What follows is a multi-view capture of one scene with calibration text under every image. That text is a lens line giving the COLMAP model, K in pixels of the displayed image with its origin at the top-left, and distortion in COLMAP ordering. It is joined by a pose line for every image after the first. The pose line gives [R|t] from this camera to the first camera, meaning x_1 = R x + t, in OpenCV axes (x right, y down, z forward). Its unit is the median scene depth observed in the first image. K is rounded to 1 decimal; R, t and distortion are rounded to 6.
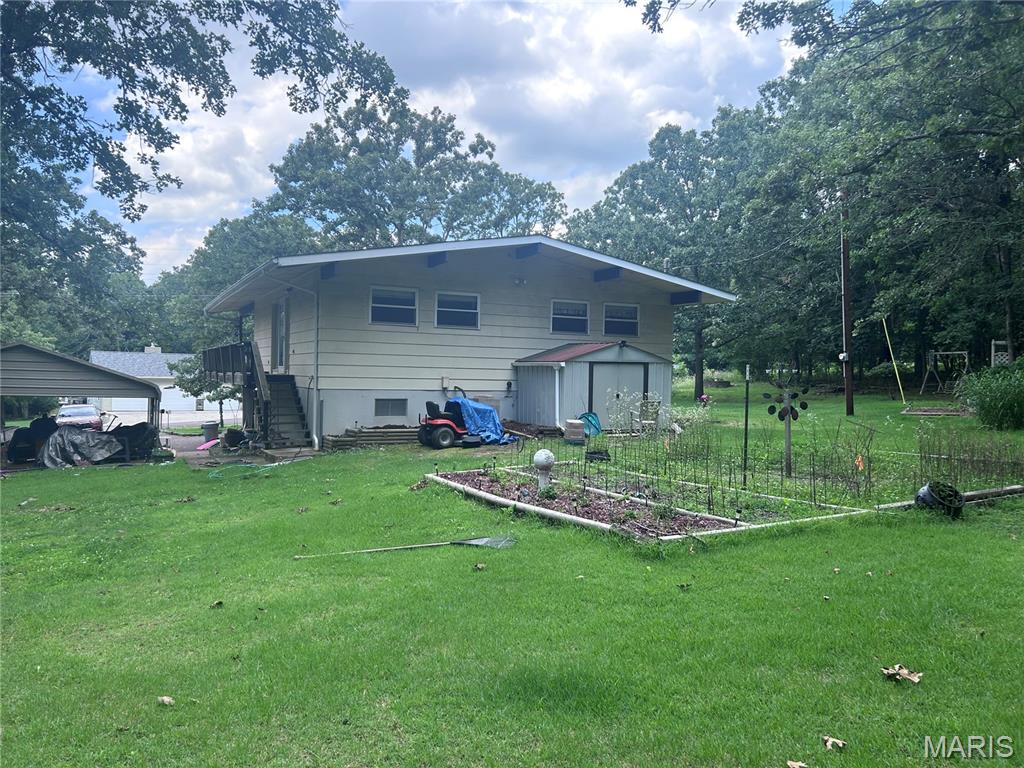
lens RADIAL K [[755.9, 0, 513.5], [0, 755.9, 391.7], [0, 0, 1]] dist [0.135073, -0.255946]
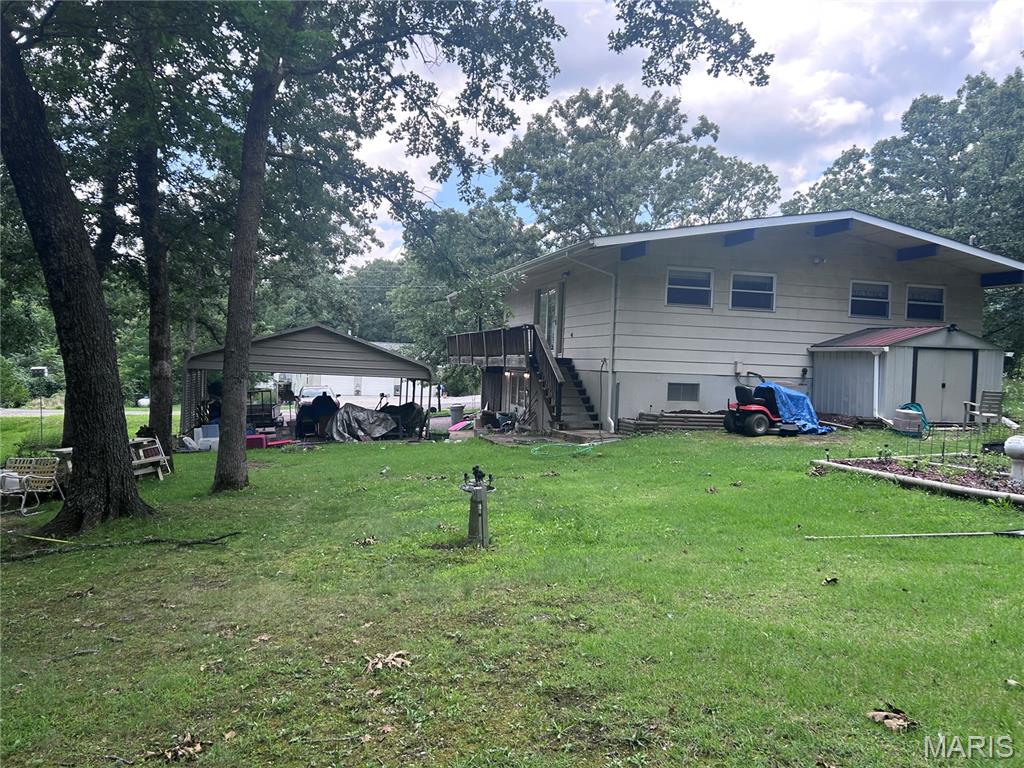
lens RADIAL K [[761.8, 0, 510.0], [0, 761.8, 390.7], [0, 0, 1]] dist [0.036964, -0.032986]
pose [[0.981599, 0.023750, -0.189474, -0.183329], [-0.022589, 0.999710, 0.008288, 0.014892], [0.189616, -0.003856, 0.981851, 0.003266]]
